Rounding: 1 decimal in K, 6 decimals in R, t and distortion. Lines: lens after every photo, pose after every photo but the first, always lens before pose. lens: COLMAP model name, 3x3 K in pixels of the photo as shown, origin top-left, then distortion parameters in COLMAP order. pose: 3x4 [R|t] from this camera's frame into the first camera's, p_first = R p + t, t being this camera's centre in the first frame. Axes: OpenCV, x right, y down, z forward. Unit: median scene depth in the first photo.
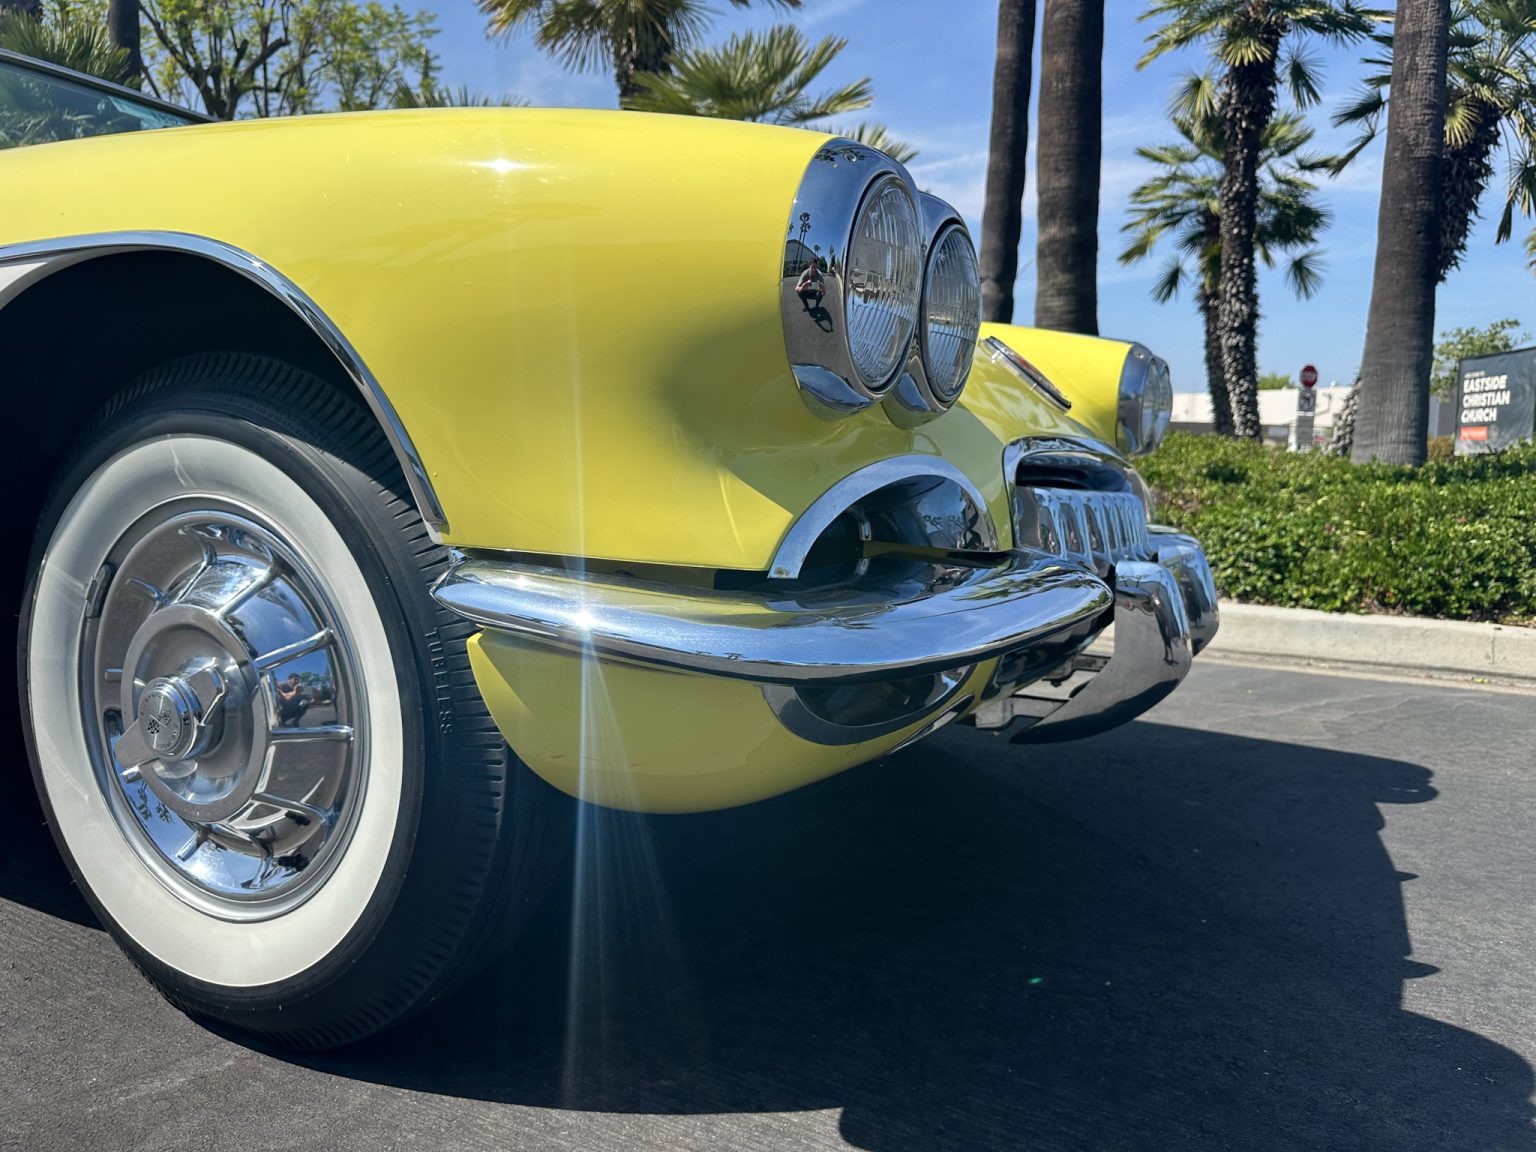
lens RADIAL K [[1107.7, 0, 786.0], [0, 1107.7, 567.7], [0, 0, 1]] dist [0.024166, -0.028969]
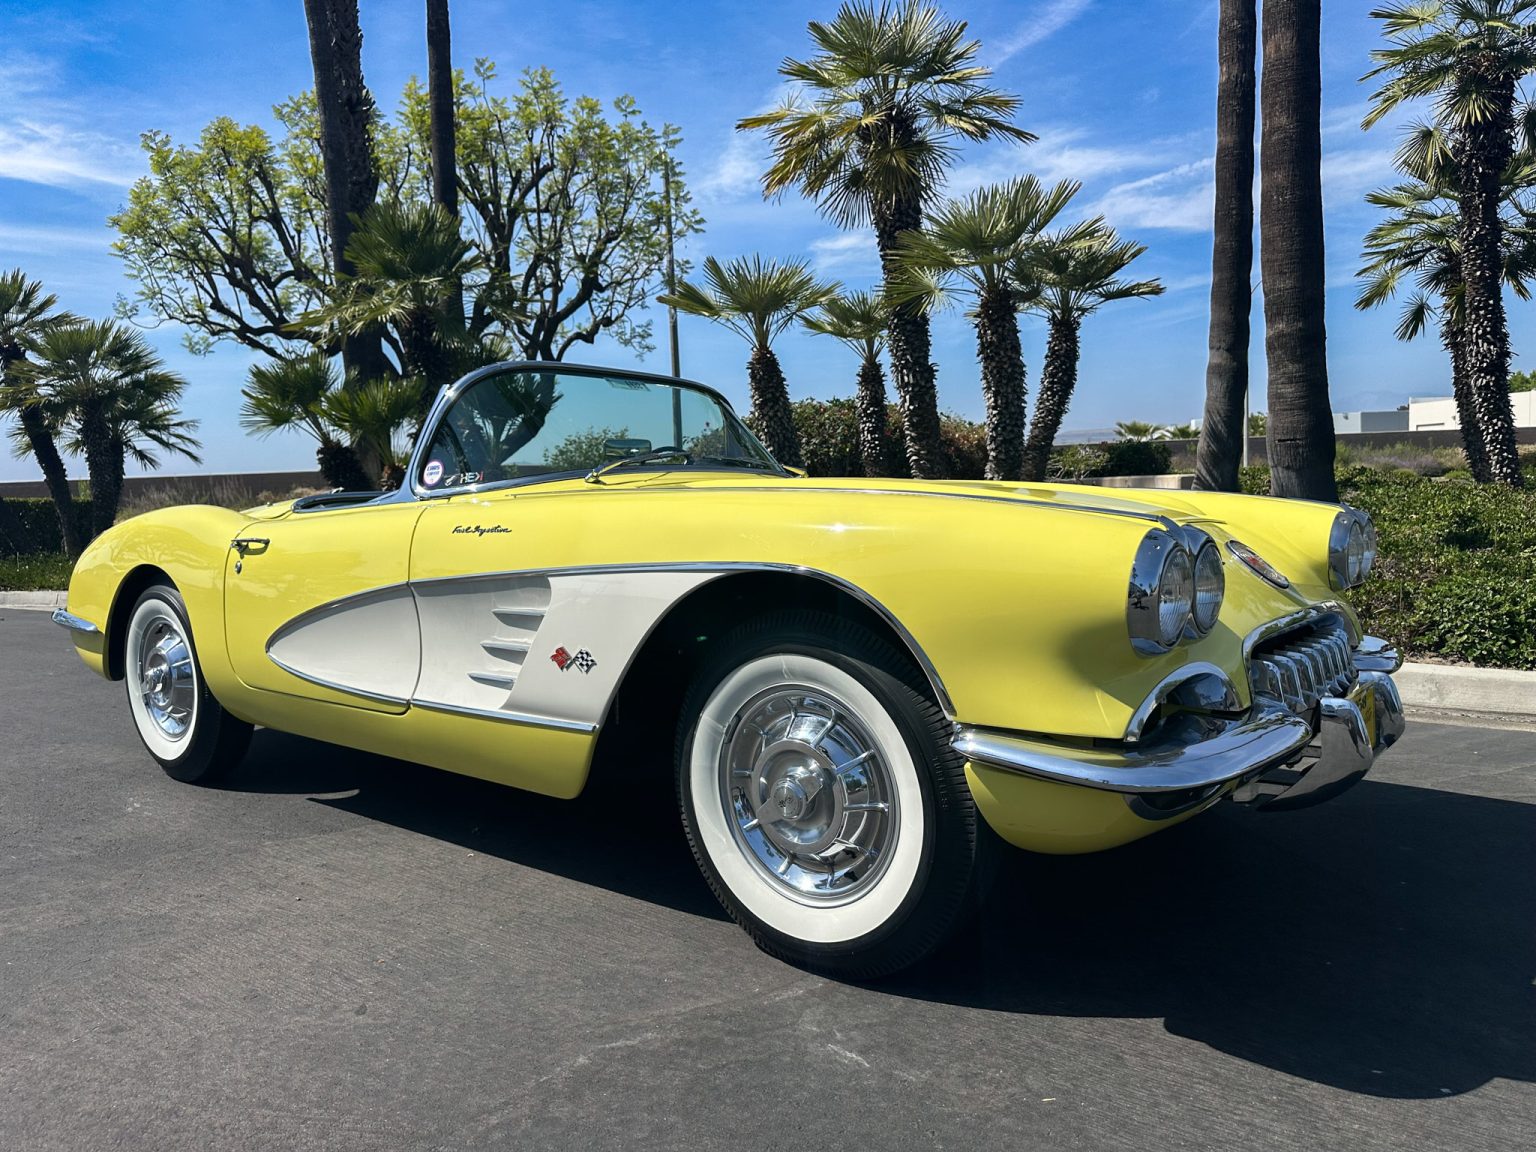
lens RADIAL K [[1107.7, 0, 780.9], [0, 1107.7, 580.7], [0, 0, 1]] dist [0.024166, -0.028969]
pose [[0.978136, -0.043283, -0.203414, -0.033051], [0.038610, 0.998893, -0.026887, -0.041113], [0.204352, 0.018445, 0.978724, -0.187127]]
